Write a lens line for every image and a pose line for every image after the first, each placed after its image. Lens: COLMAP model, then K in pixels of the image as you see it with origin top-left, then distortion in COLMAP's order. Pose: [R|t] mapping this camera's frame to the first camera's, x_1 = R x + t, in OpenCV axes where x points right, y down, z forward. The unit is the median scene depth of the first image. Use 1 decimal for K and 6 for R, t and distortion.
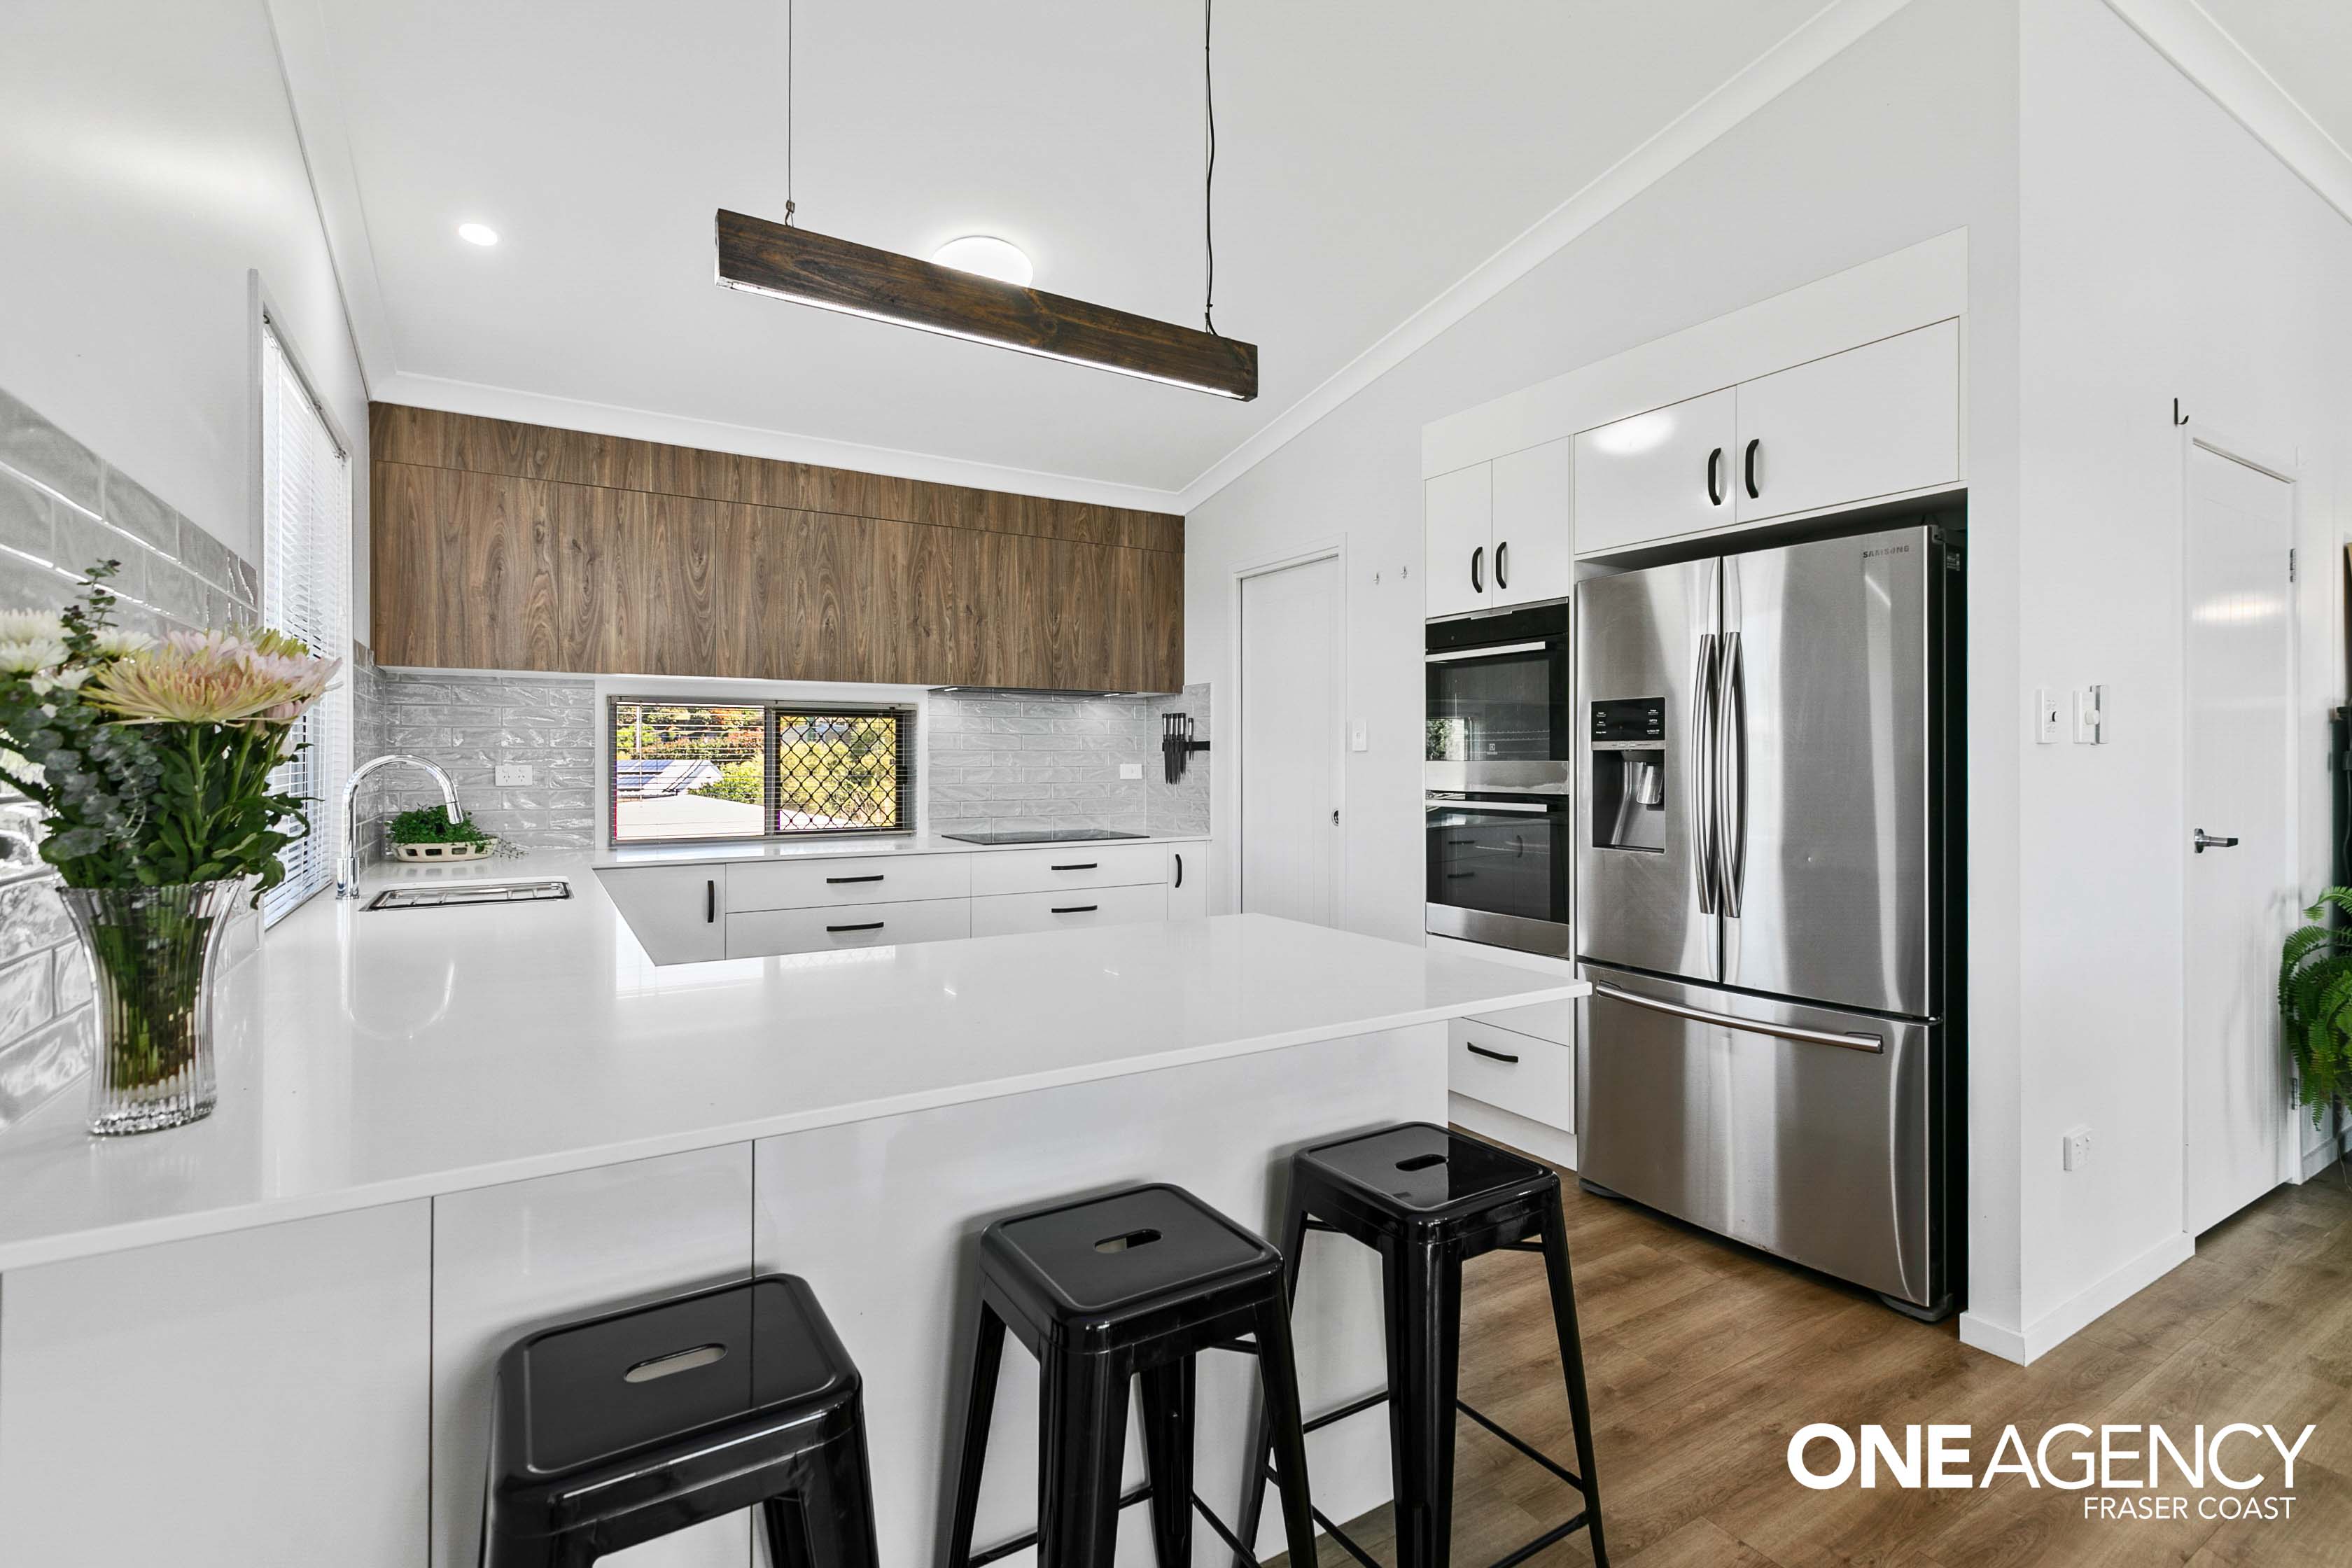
lens RADIAL K [[1073.1, 0, 1178.3], [0, 1073.1, 765.8], [0, 0, 1]] dist [-0.001158, -0.000061]
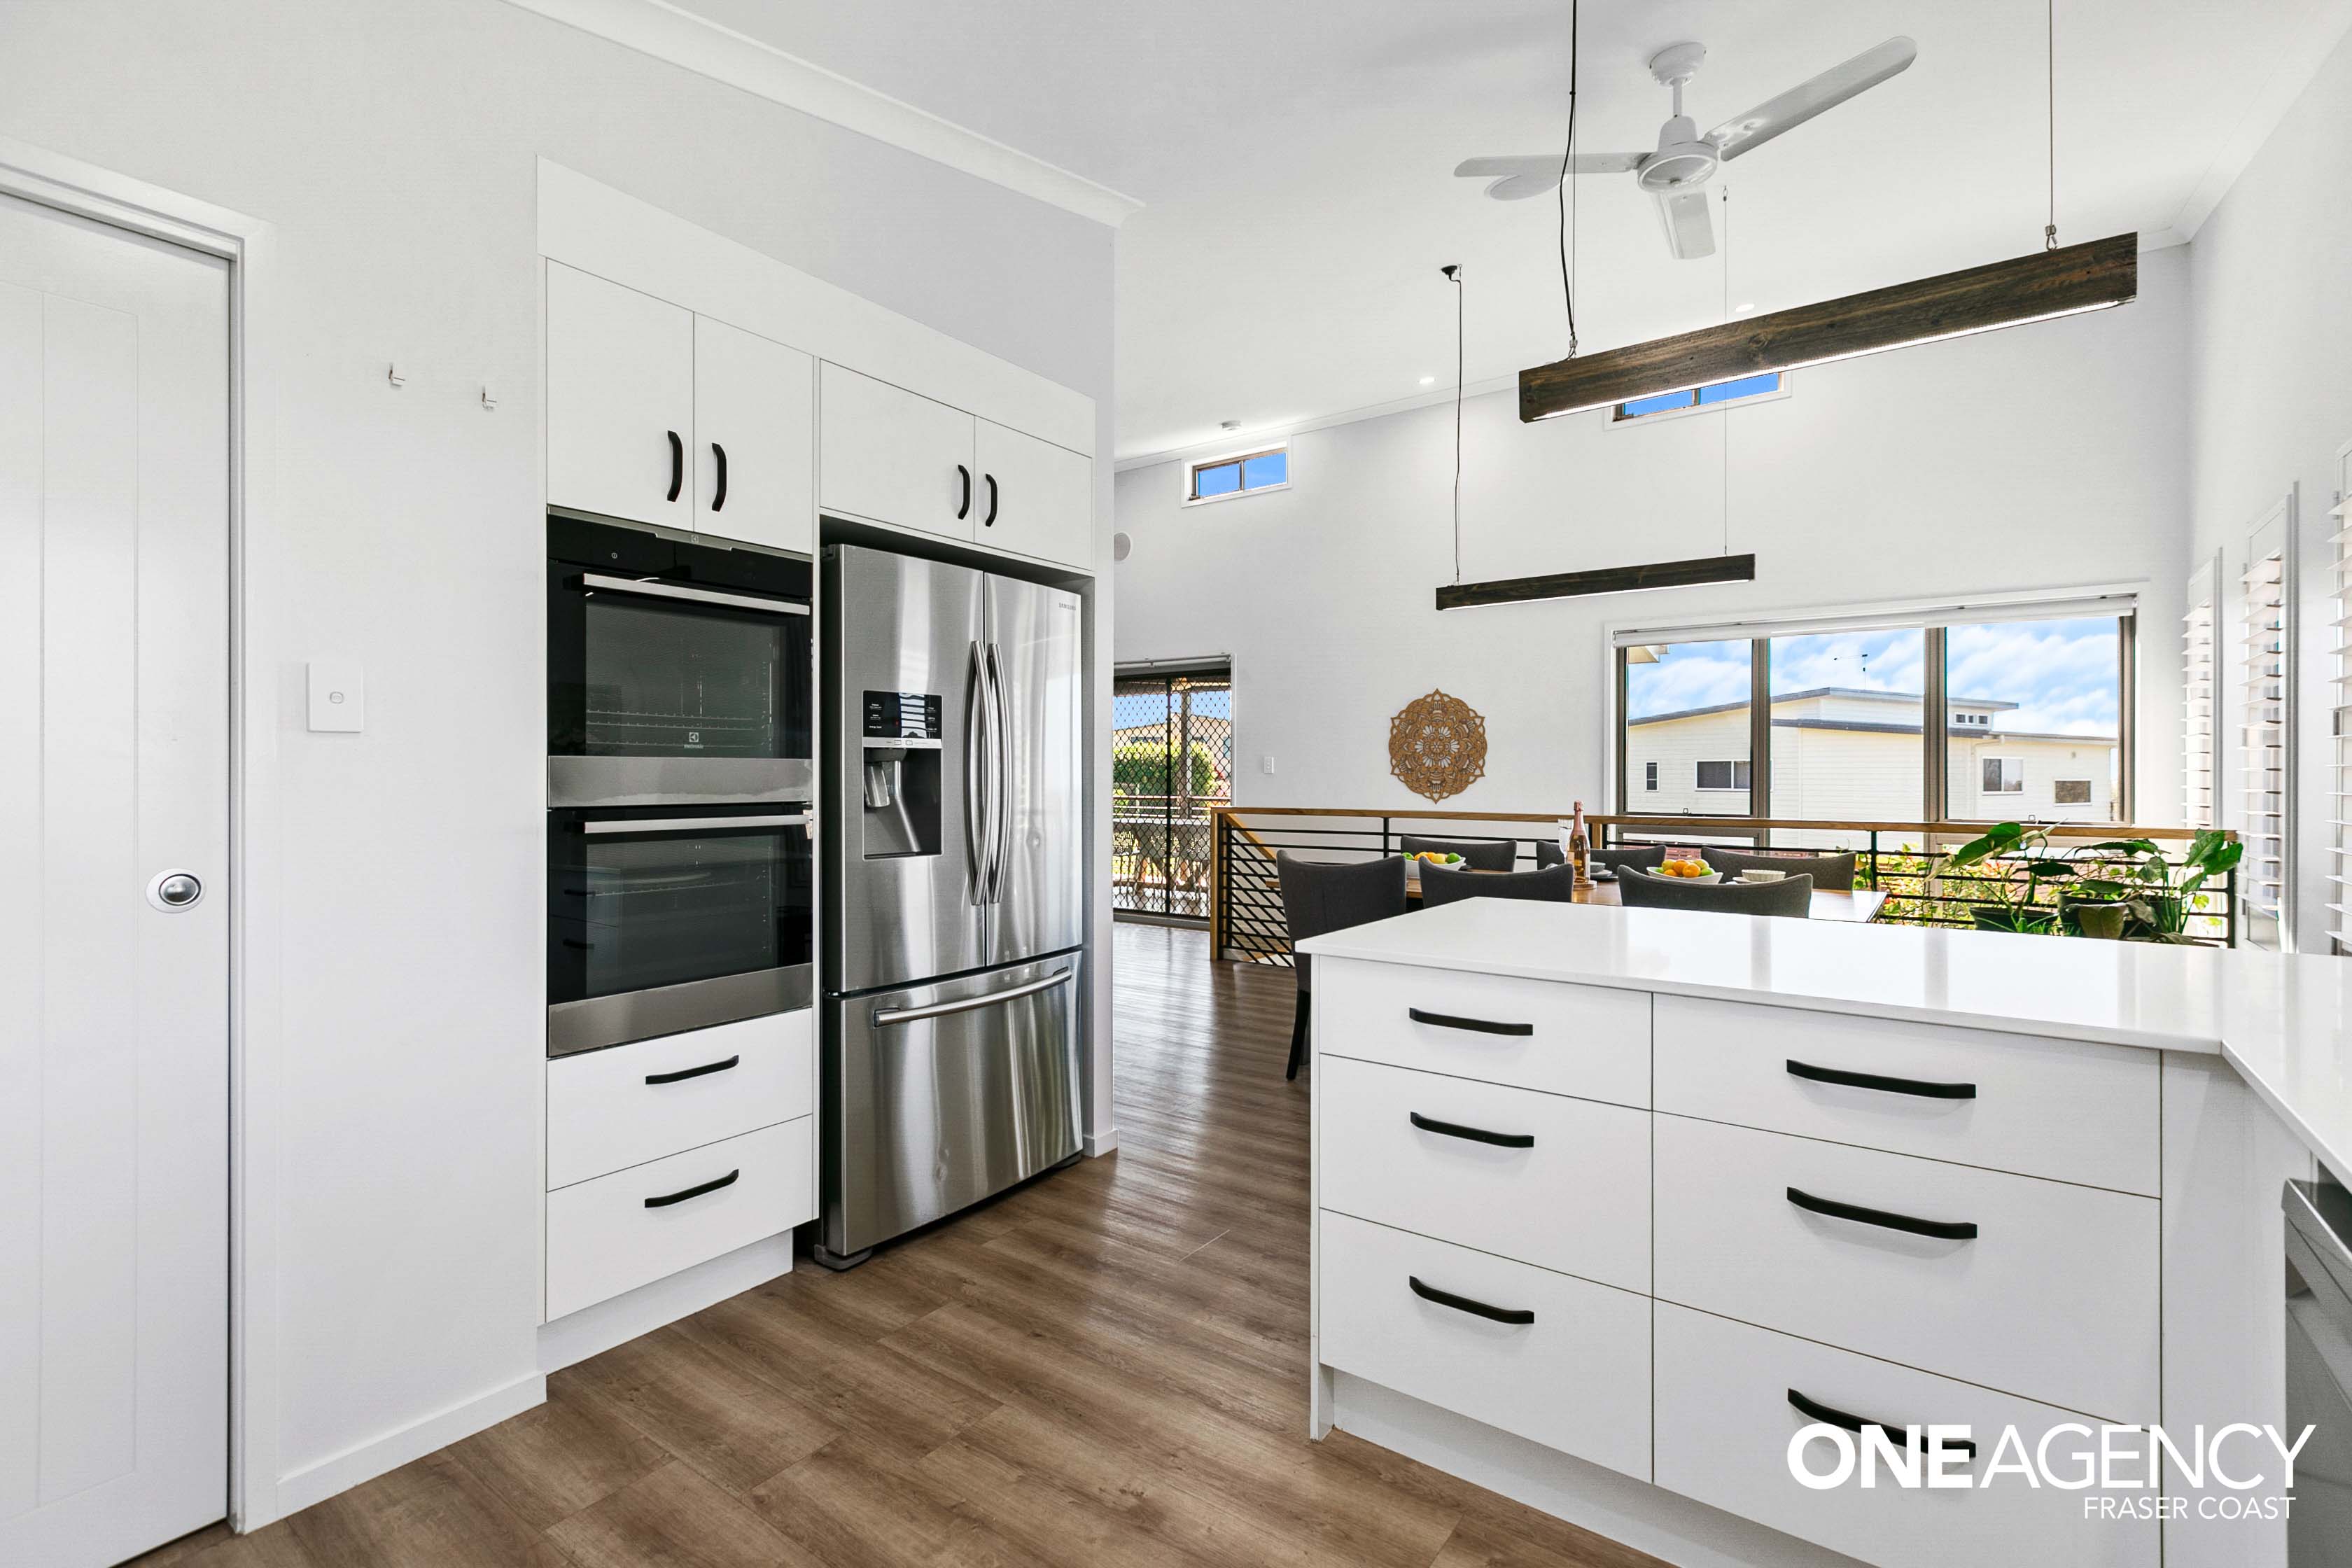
lens RADIAL K [[1073.1, 0, 1176.9], [0, 1073.1, 778.6], [0, 0, 1]] dist [-0.001158, -0.000061]
pose [[-0.386950, -0.000378, 0.922101, -0.506381], [0.007192, 0.999968, 0.003428, 0.009708], [-0.922073, 0.007959, -0.386935, 1.104921]]
